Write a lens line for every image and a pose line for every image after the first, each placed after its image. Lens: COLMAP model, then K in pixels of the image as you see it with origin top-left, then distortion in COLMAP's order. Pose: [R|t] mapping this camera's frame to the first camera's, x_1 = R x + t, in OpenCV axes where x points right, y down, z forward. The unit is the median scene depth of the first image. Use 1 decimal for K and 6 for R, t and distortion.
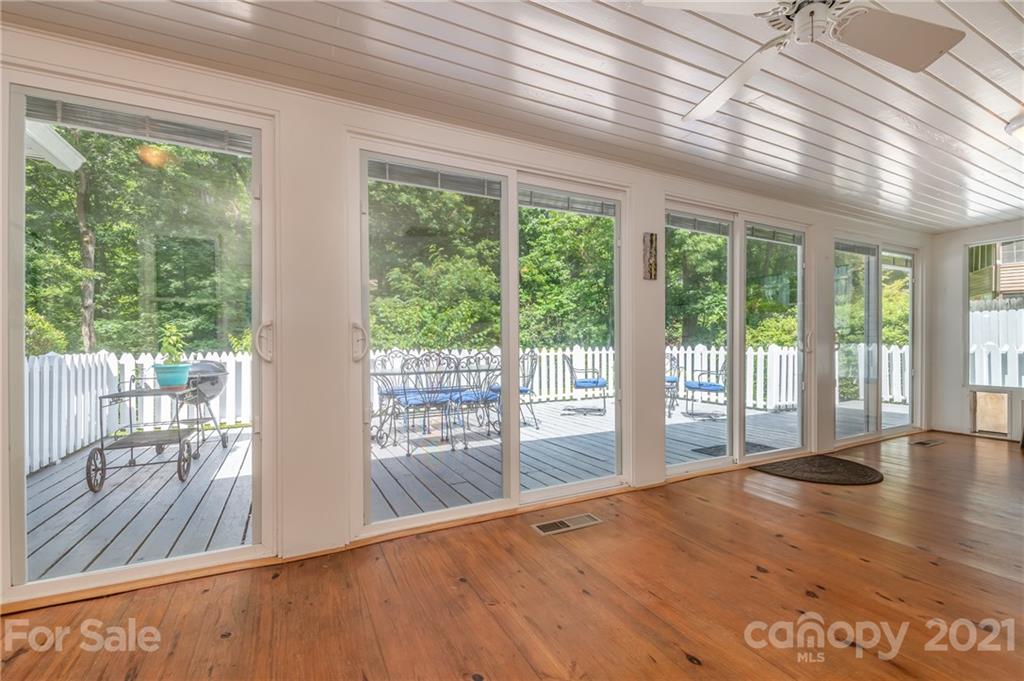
lens RADIAL K [[443.1, 0, 514.9], [0, 443.1, 337.3], [0, 0, 1]] dist [0.000683, -0.000130]
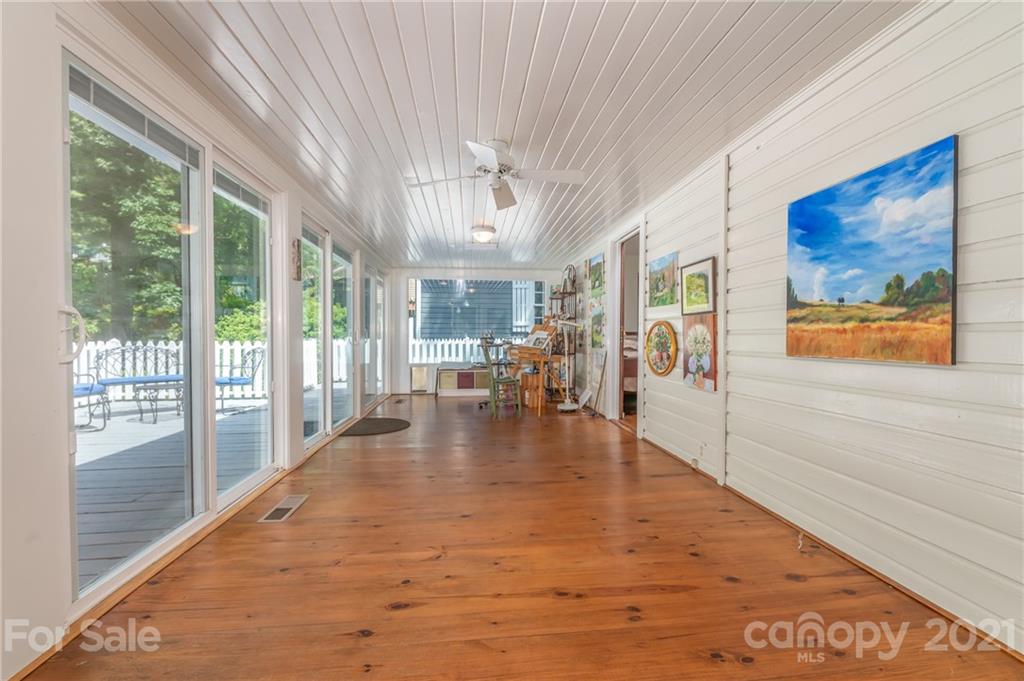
lens RADIAL K [[437.4, 0, 512.4], [0, 437.4, 343.3], [0, 0, 1]] dist [0.001656, -0.004854]
pose [[0.351600, -0.009000, 0.936107, -0.462358], [-0.015942, 0.999751, 0.015600, -0.000134], [-0.936015, -0.020409, 0.351369, 0.085660]]
